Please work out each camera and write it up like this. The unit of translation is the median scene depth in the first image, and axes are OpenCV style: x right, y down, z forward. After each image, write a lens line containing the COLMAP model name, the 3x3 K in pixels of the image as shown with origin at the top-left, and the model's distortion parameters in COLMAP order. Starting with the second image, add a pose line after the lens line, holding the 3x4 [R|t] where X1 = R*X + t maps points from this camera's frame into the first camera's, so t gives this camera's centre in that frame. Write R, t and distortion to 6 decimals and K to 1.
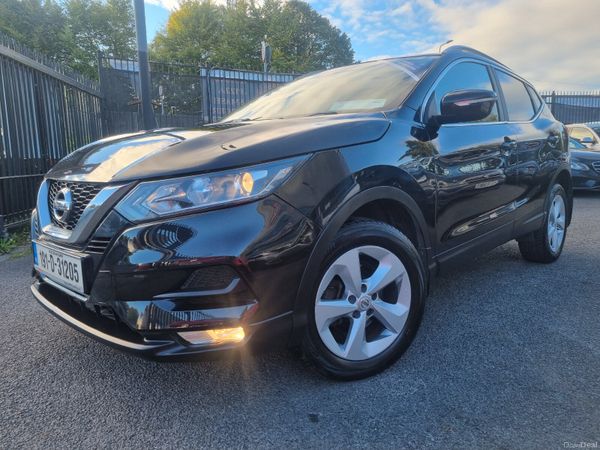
lens RADIAL K [[447.6, 0, 308.5], [0, 447.6, 224.9], [0, 0, 1]] dist [0.019582, 0.000999]
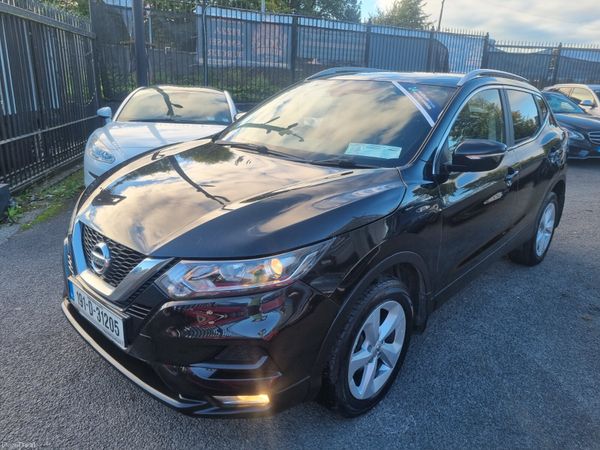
lens RADIAL K [[447.7, 0, 300.0], [0, 447.7, 225.0], [0, 0, 1]] dist [0.021531, -0.004805]
pose [[0.998155, 0.057829, 0.018517, -0.048135], [-0.059931, 0.987277, 0.147286, -0.166414], [-0.009764, -0.148124, 0.988921, -0.034944]]
